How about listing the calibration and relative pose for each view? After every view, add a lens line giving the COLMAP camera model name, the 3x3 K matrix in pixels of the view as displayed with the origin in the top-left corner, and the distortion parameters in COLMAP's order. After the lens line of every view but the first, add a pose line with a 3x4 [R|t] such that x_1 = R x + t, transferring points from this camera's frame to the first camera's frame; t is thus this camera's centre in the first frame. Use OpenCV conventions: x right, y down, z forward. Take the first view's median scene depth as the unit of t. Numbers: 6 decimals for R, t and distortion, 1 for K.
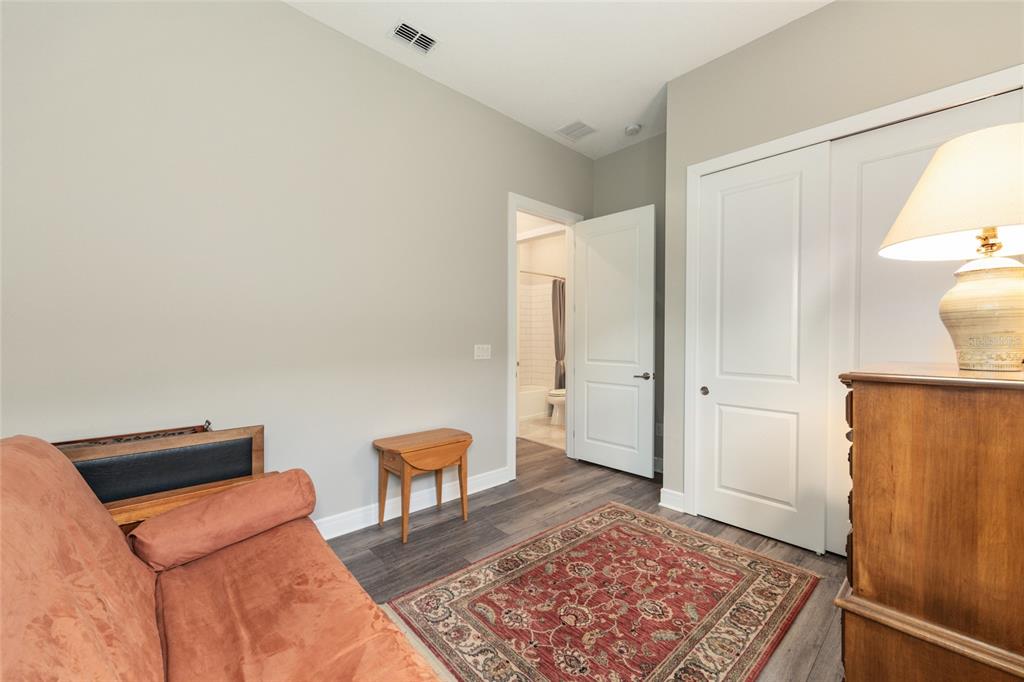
lens RADIAL K [[405.4, 0, 512.5], [0, 405.4, 342.2], [0, 0, 1]] dist [0.000191, 0.000103]
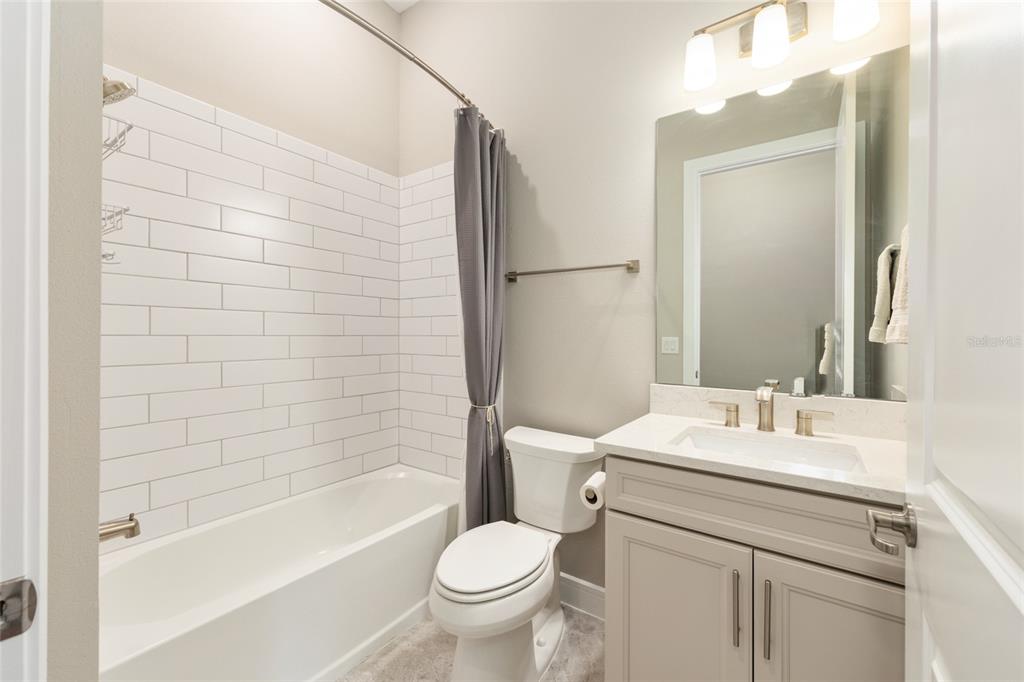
lens RADIAL K [[405.4, 0, 511.4], [0, 405.4, 336.8], [0, 0, 1]] dist [0.000191, 0.000103]
pose [[0.977928, -0.000384, 0.208942, 0.076356], [-0.000003, 0.999998, 0.001851, -0.004347], [-0.208942, -0.001811, 0.977926, 0.713921]]
